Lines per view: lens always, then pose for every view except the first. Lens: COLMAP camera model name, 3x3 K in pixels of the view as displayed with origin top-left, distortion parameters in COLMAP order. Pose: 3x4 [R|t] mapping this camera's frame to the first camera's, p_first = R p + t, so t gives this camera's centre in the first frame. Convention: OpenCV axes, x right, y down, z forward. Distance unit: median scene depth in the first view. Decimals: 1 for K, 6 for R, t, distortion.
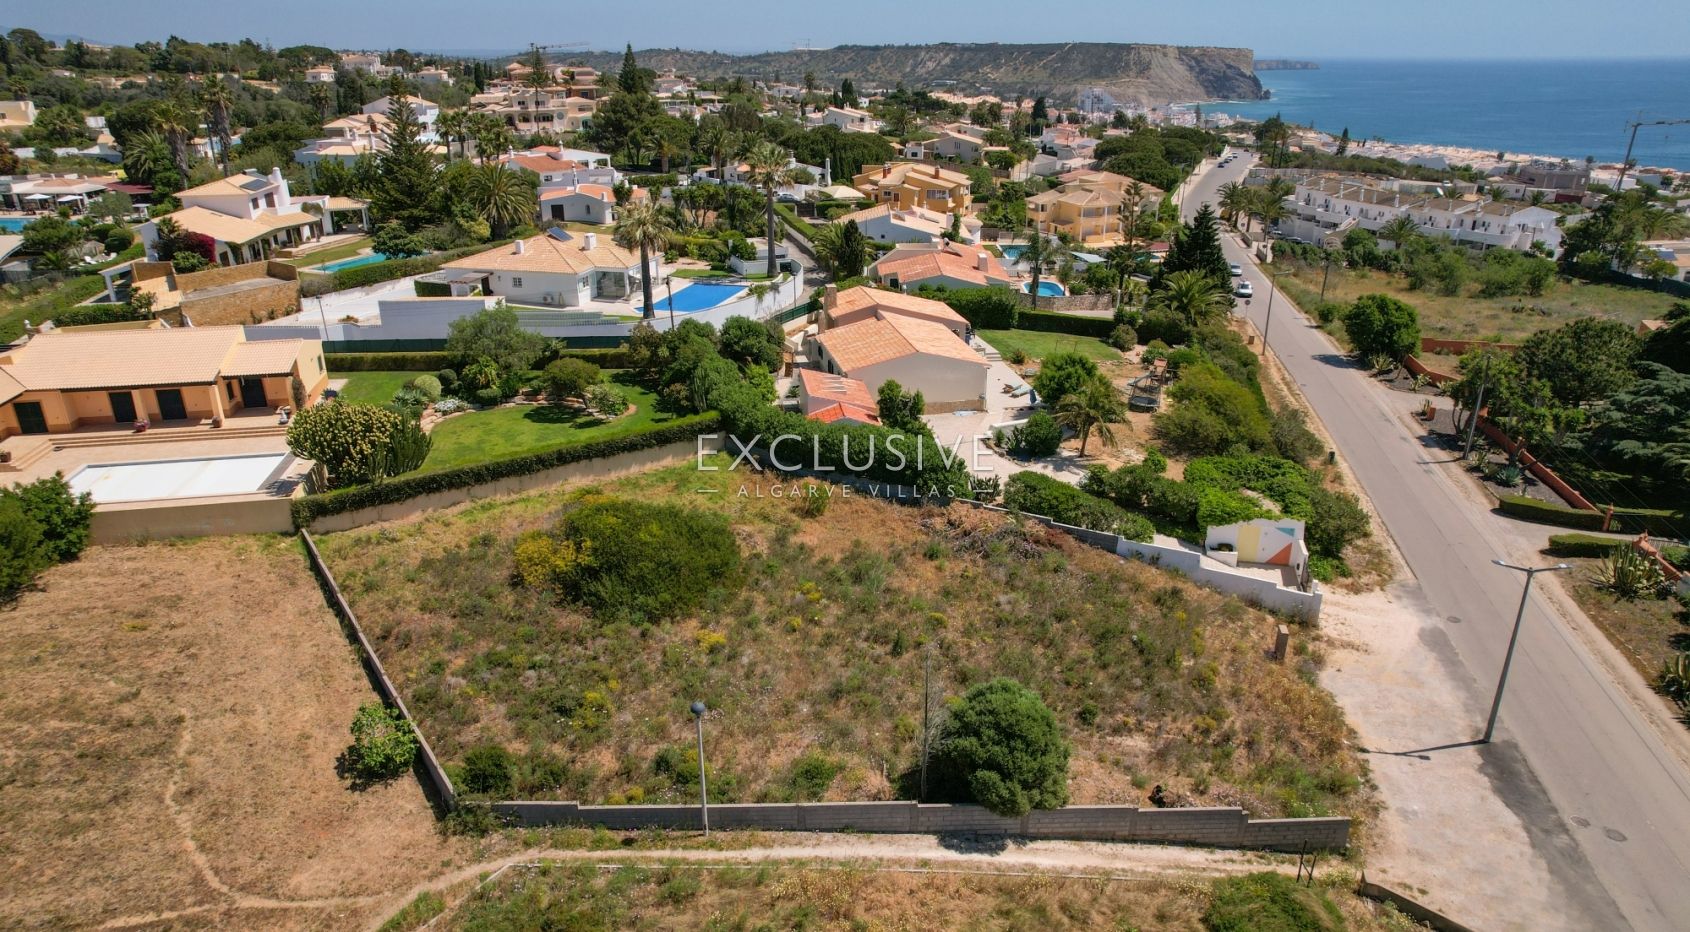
lens RADIAL K [[1067.9, 0, 845.5], [0, 1067.9, 479.9], [0, 0, 1]] dist [-0.068758, 0.060008]
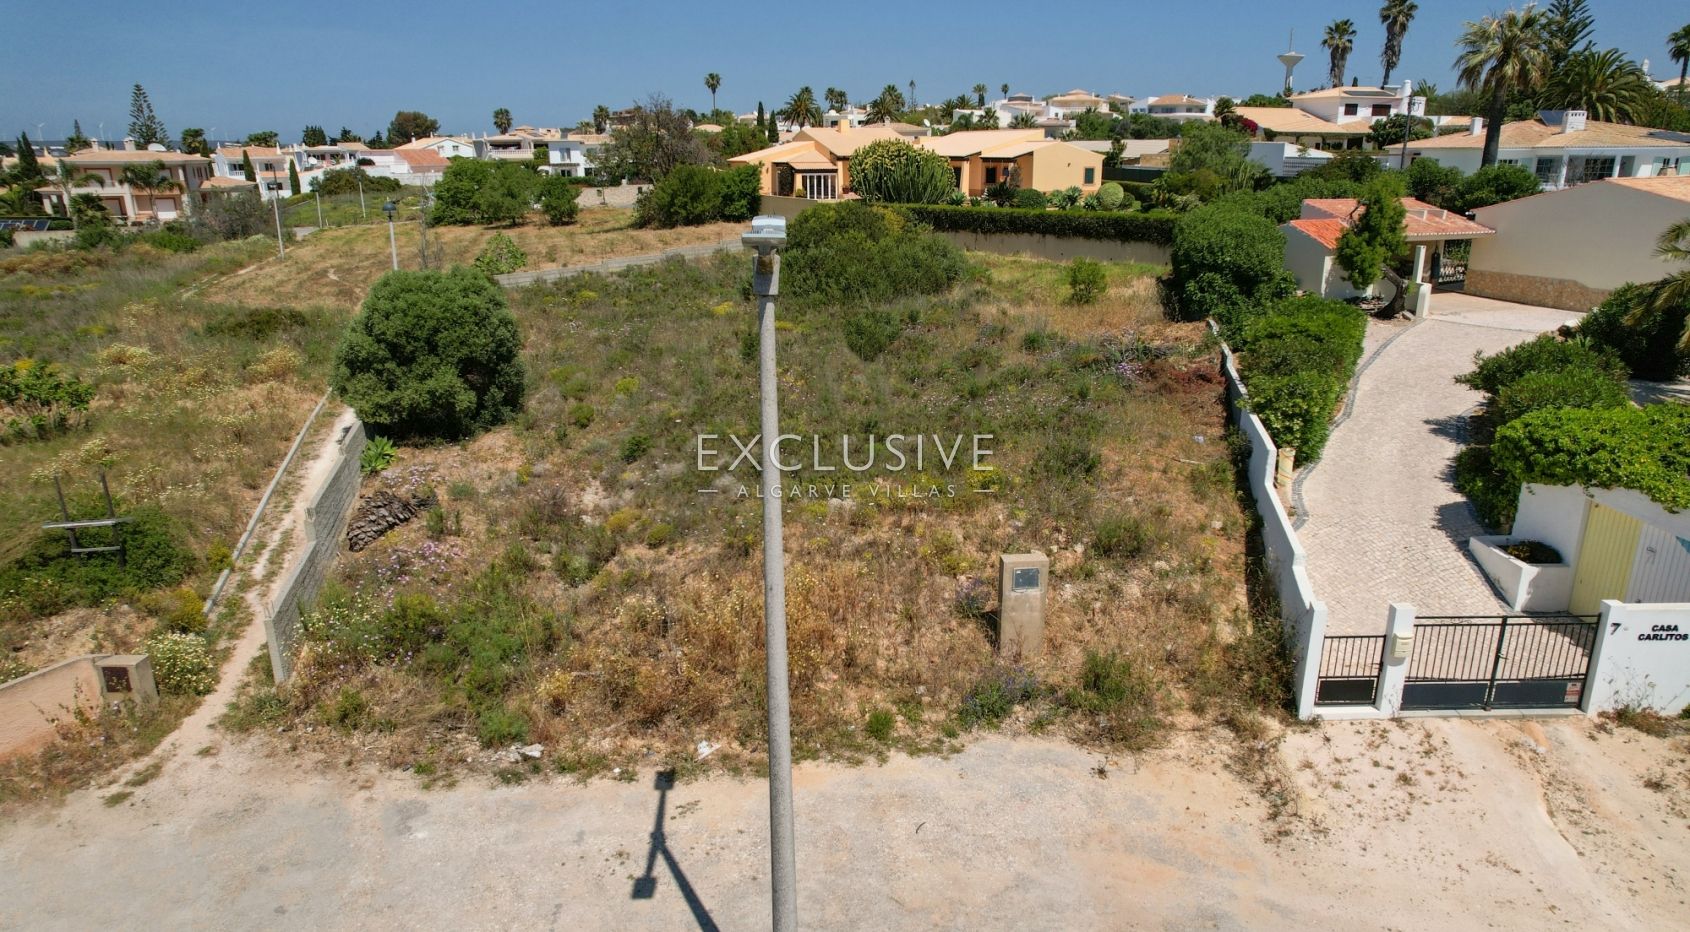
lens RADIAL K [[1067.9, 0, 845.9], [0, 1067.9, 479.0], [0, 0, 1]] dist [-0.068758, 0.060008]
pose [[0.245498, 0.292923, -0.924081, 0.601548], [-0.361929, 0.912019, 0.192947, 0.056184], [0.899298, 0.287084, 0.329917, 0.673674]]
